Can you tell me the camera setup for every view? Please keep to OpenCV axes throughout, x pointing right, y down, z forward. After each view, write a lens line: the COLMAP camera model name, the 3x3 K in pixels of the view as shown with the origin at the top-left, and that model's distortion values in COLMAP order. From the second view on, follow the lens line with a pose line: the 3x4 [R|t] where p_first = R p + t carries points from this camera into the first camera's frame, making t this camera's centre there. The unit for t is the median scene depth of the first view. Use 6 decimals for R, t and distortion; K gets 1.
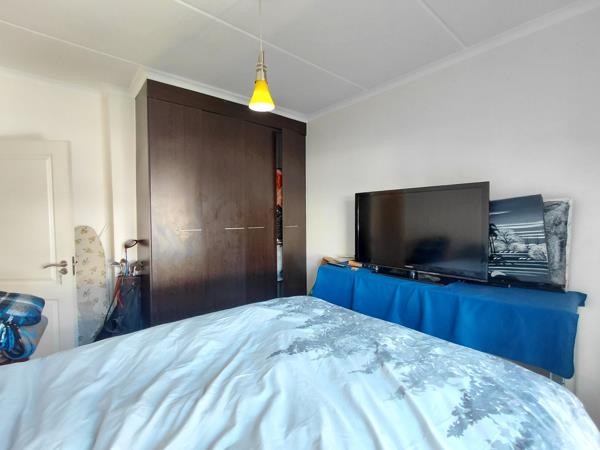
lens RADIAL K [[275.8, 0, 299.6], [0, 275.8, 227.0], [0, 0, 1]] dist [0.003041, 0.000547]
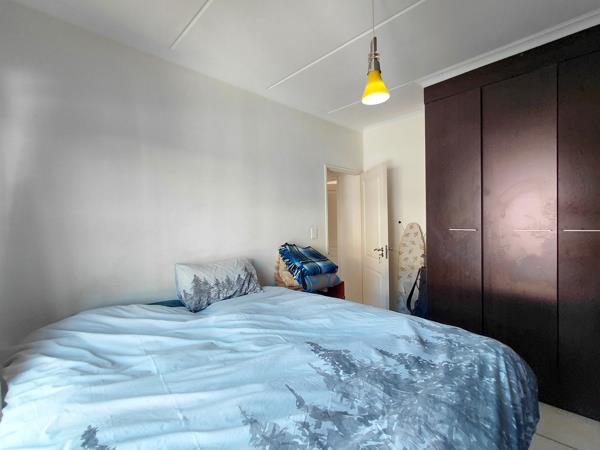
lens RADIAL K [[275.8, 0, 298.7], [0, 275.8, 223.0], [0, 0, 1]] dist [0.003041, 0.000547]
pose [[0.068993, 0.012939, -0.997533, 0.793333], [-0.008746, 0.999885, 0.012365, -0.026589], [0.997579, 0.007871, 0.069099, 0.690154]]
